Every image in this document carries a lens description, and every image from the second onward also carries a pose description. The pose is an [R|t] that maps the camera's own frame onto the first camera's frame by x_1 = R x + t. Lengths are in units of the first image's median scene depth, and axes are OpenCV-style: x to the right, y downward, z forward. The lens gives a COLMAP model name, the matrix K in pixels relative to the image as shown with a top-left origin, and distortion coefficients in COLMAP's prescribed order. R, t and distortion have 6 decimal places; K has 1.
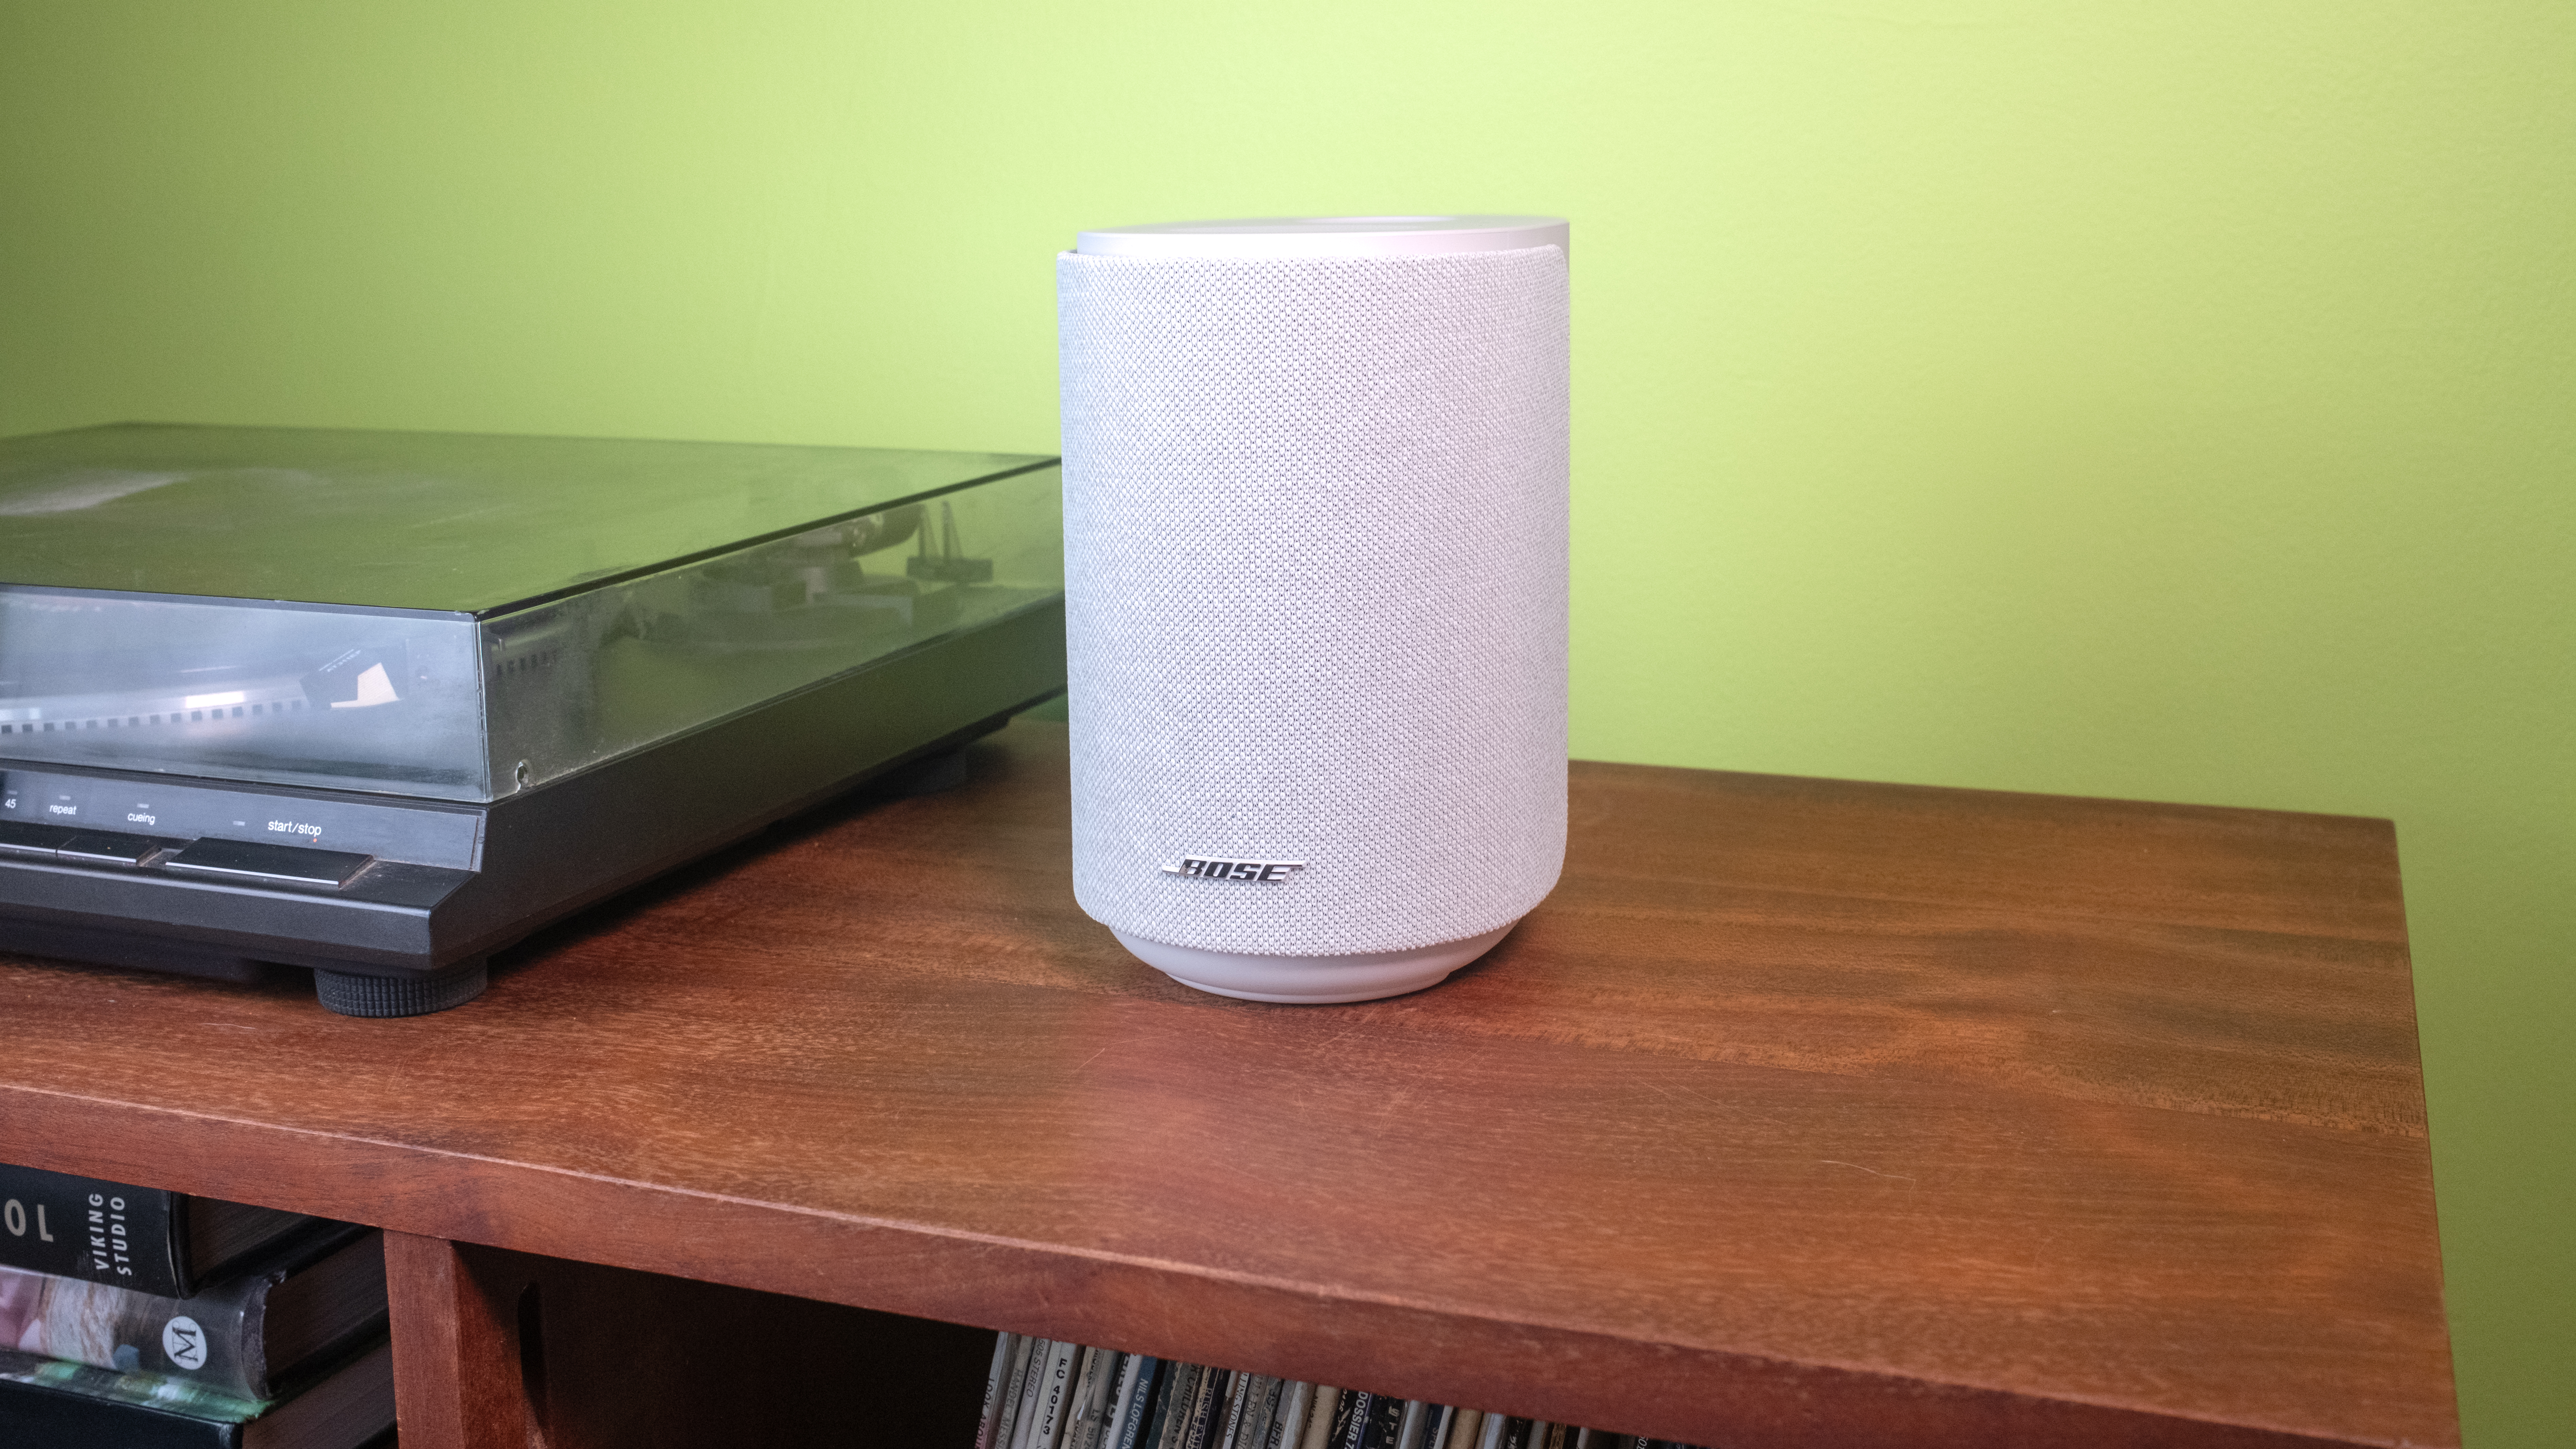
lens RADIAL K [[2748.6, 0, 1288.0], [0, 2748.6, 724.5], [0, 0, 1]] dist [-0.001930, 0.004463]
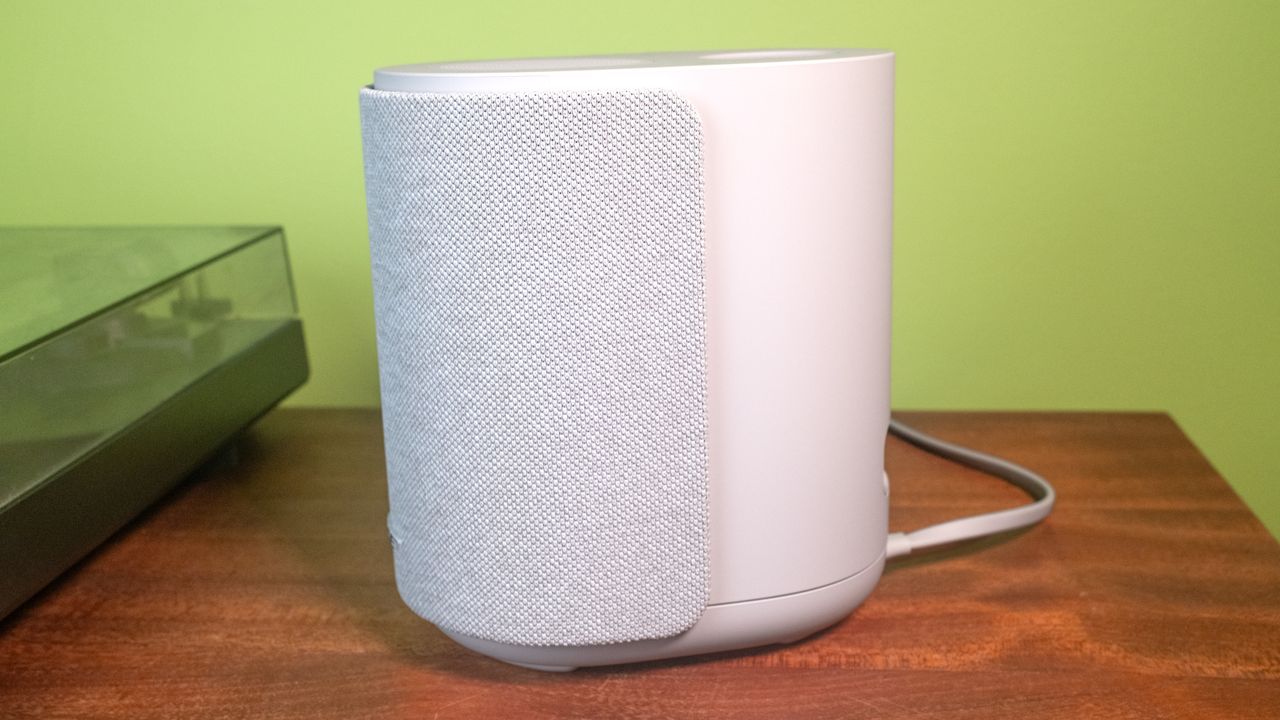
lens RADIAL K [[1516.1, 0, 637.9], [0, 1516.1, 392.2], [0, 0, 1]] dist [0.003533, 0.066214]
pose [[0.976502, -0.077896, 0.200939, -0.092276], [0.069703, 0.996434, 0.047543, -0.050933], [-0.203926, -0.032420, 0.978449, 0.258515]]
